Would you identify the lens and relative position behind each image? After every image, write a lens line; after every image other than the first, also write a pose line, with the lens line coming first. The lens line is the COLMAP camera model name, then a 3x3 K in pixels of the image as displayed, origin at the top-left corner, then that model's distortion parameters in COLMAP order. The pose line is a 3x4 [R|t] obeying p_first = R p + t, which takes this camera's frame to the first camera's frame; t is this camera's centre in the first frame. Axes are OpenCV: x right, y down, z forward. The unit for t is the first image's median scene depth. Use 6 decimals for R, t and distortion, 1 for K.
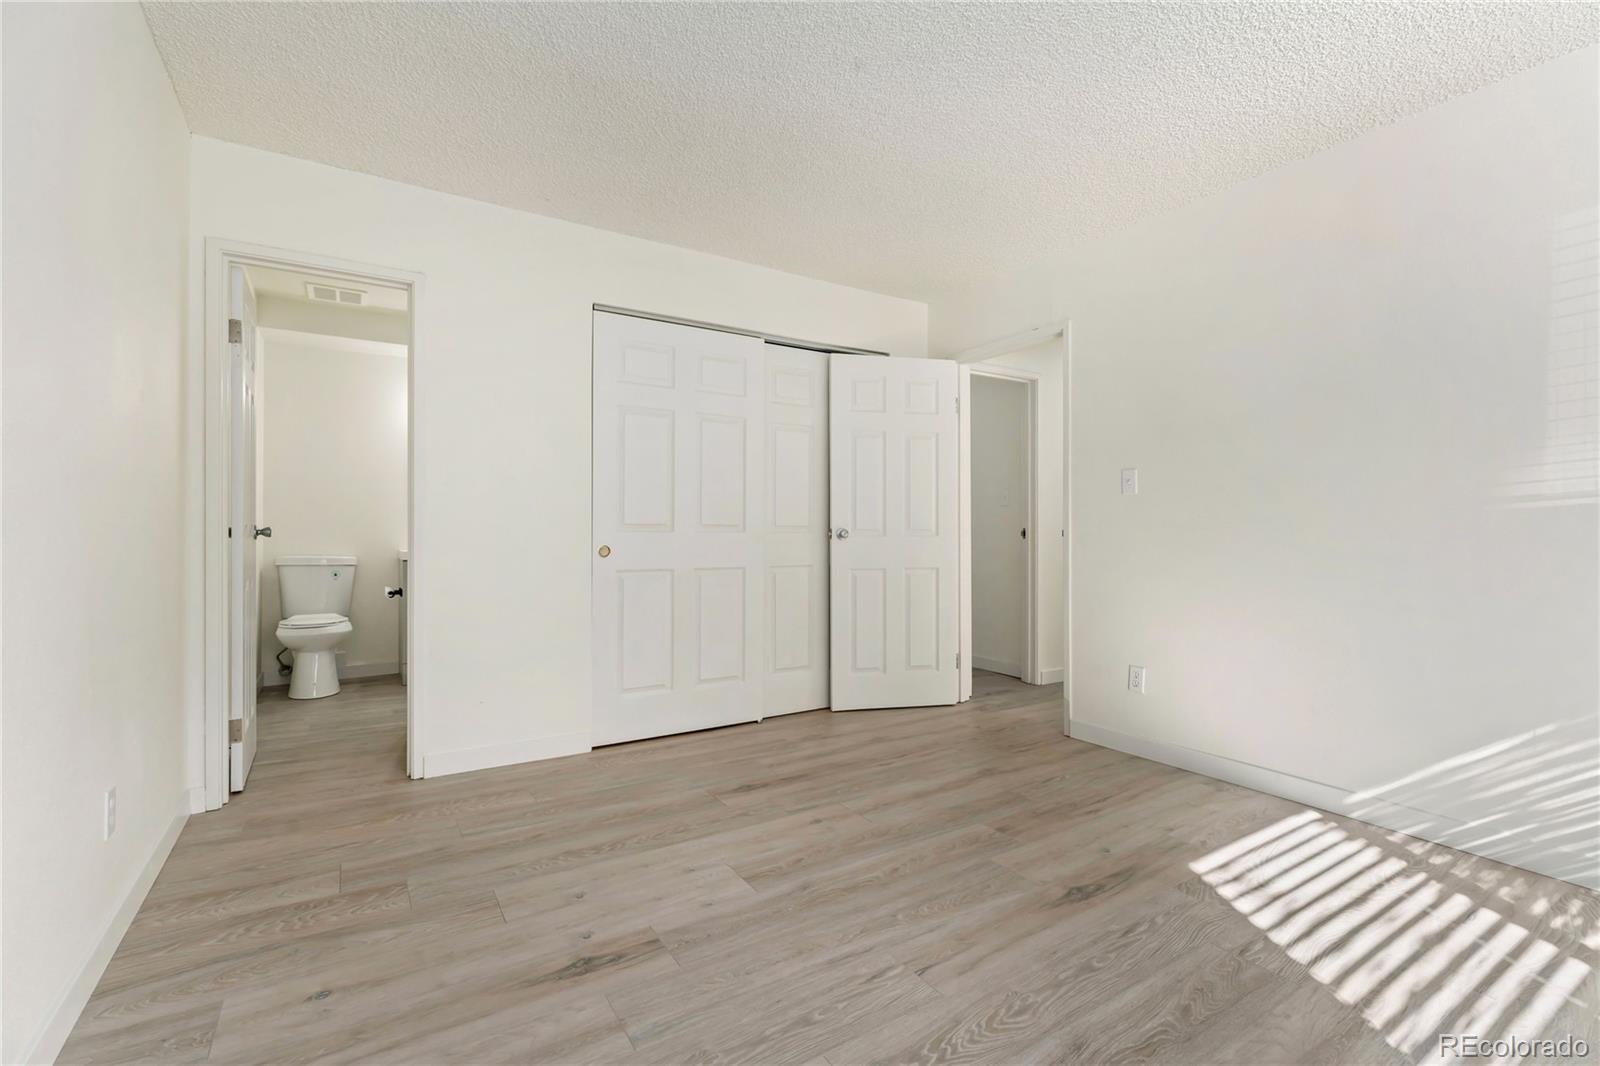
lens RADIAL K [[703.0, 0, 787.9], [0, 703.0, 534.0], [0, 0, 1]] dist [-0.000049, -0.000092]
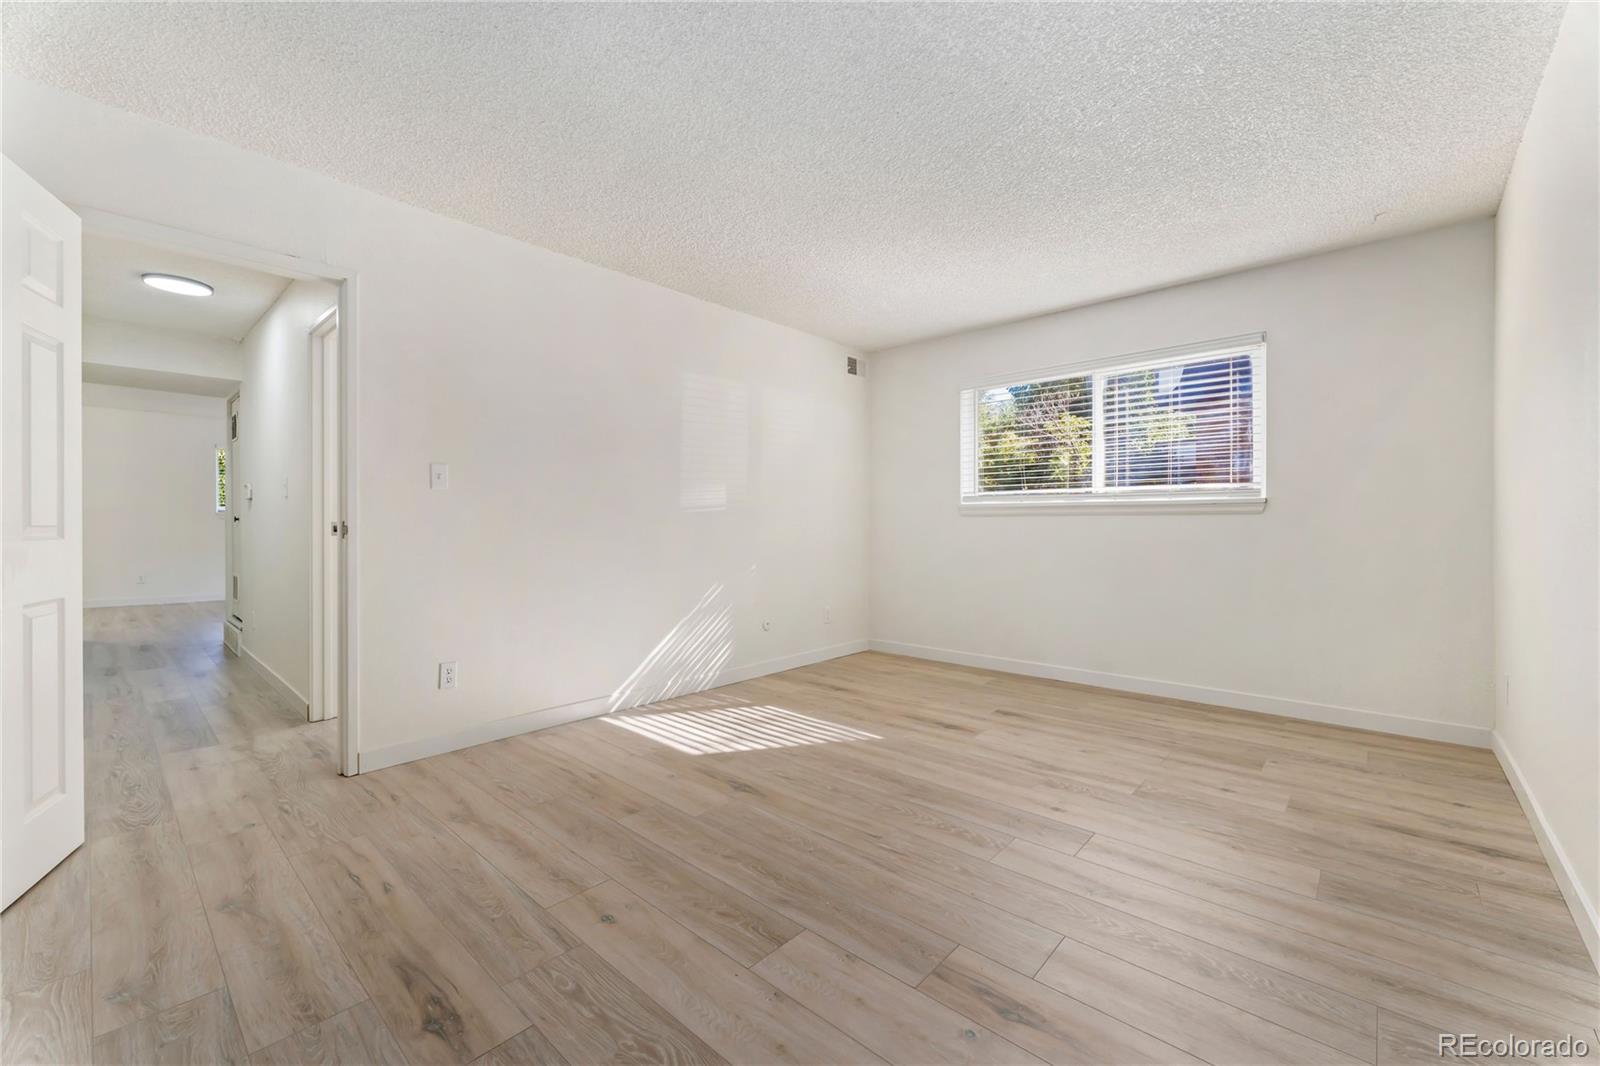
lens RADIAL K [[645.1, 0, 801.6], [0, 645.1, 521.6], [0, 0, 1]] dist [0.000894, 0.000122]
pose [[-0.273803, 0.000584, 0.961786, -0.675174], [0.006379, 0.999979, 0.001208, -0.012736], [-0.961765, 0.006466, -0.273801, 0.987134]]
